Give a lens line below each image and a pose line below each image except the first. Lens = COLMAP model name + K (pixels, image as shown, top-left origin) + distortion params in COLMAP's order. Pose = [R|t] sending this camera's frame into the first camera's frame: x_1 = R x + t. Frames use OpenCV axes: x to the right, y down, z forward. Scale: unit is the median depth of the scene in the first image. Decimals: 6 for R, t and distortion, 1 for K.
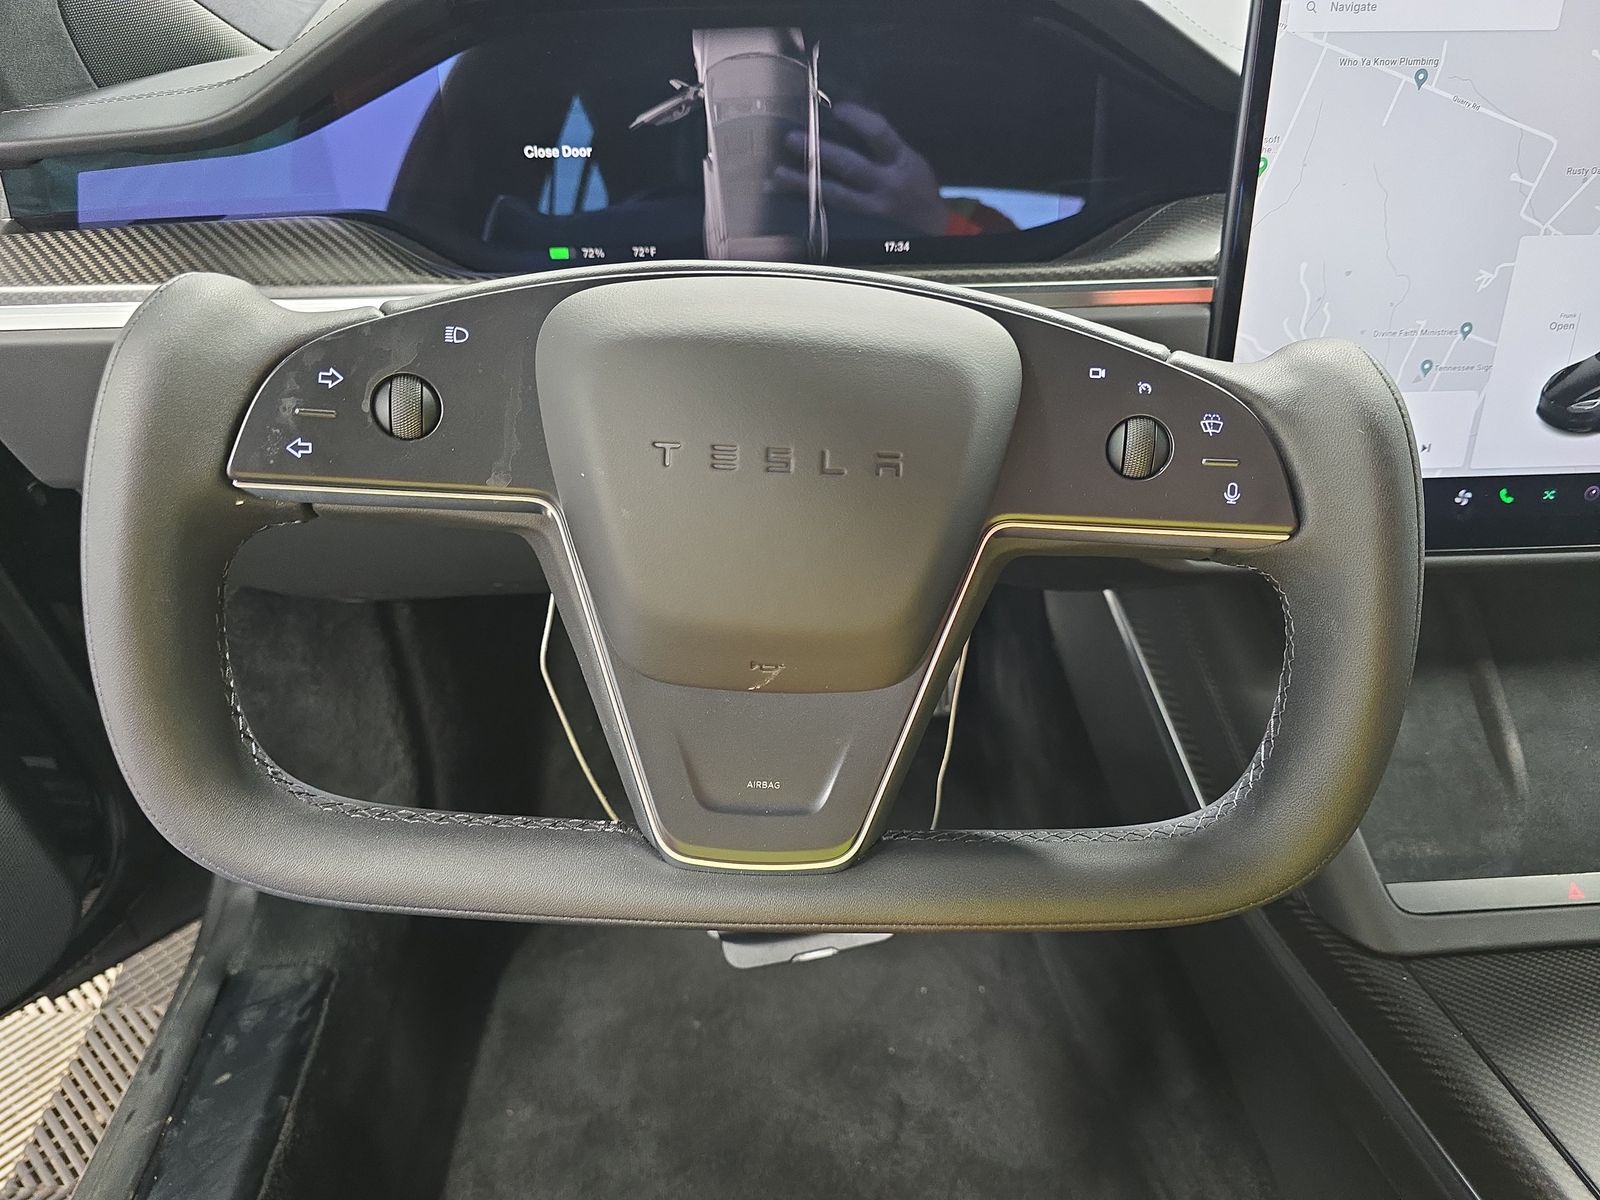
lens RADIAL K [[1079.8, 0, 732.2], [0, 1079.8, 615.4], [0, 0, 1]] dist [0.038241, -0.026667]
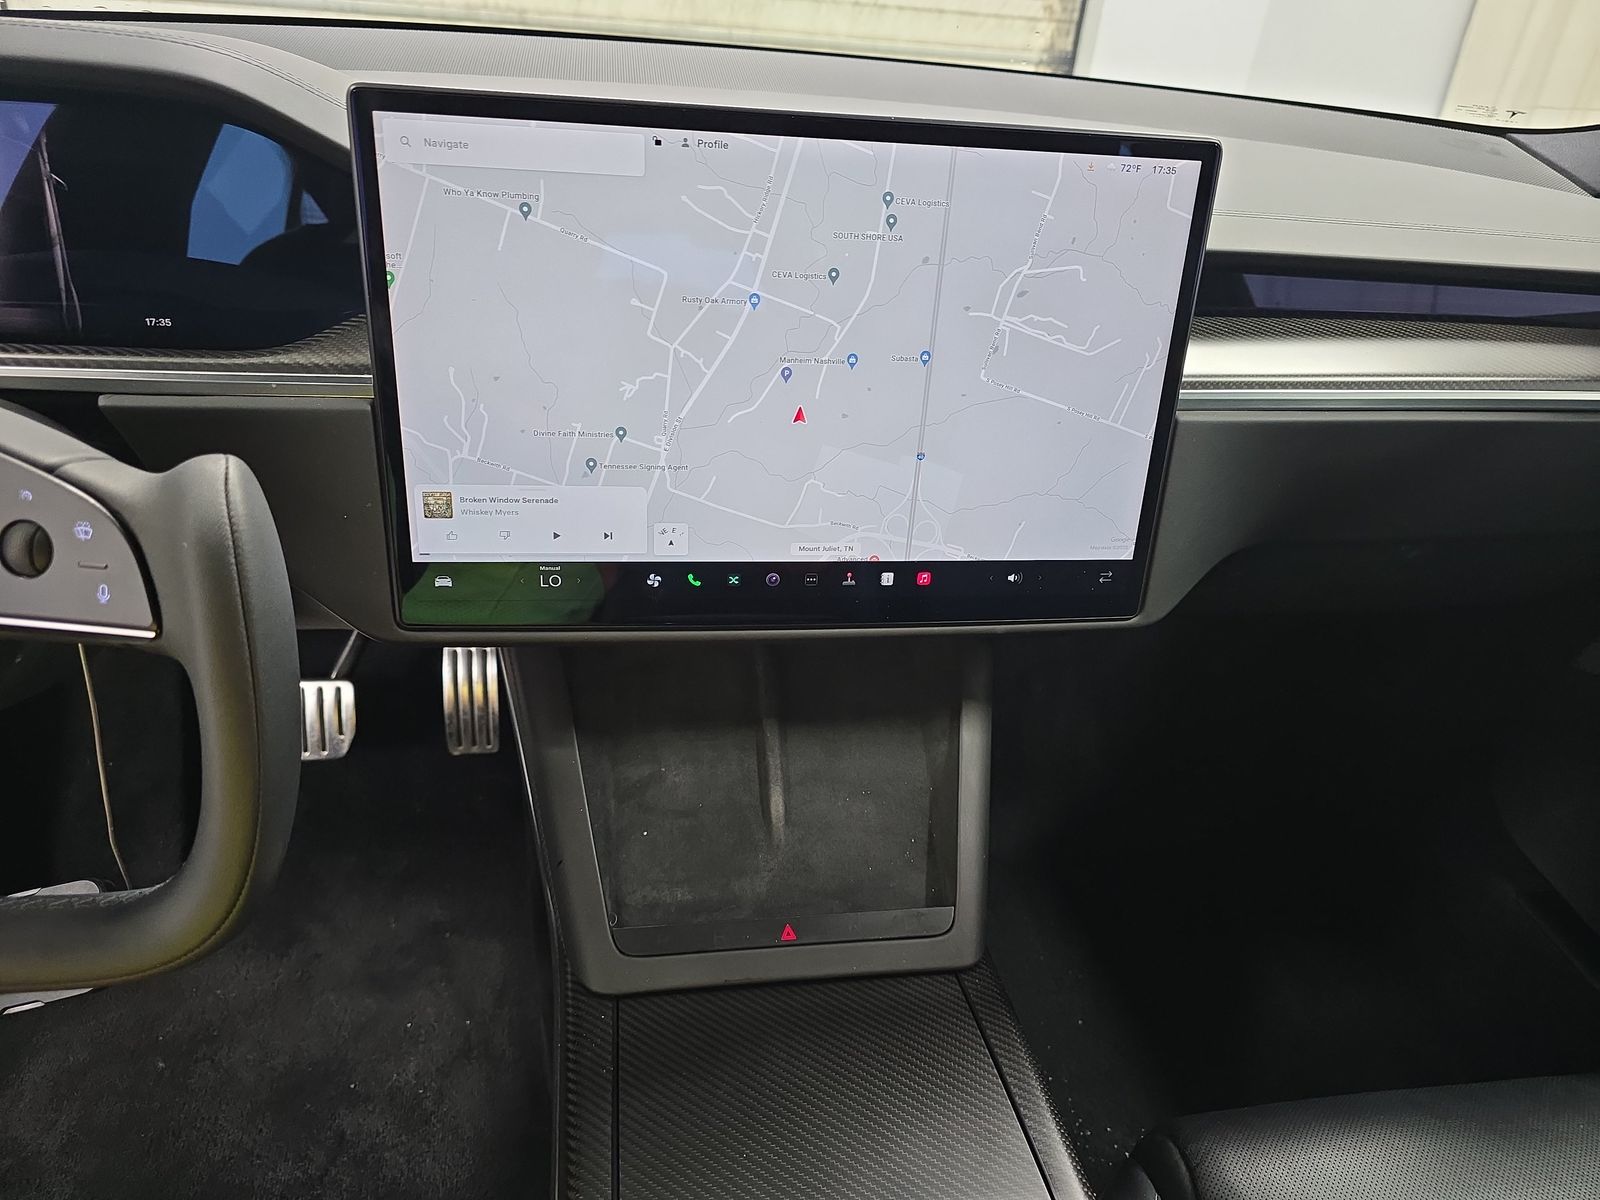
lens RADIAL K [[1079.8, 0, 809.1], [0, 1079.8, 610.9], [0, 0, 1]] dist [0.038241, -0.026667]
pose [[0.994856, 0.021810, 0.098920, 0.750905], [-0.020393, 0.999675, -0.015314, -0.066066], [-0.099221, 0.013218, 0.994978, -0.115836]]
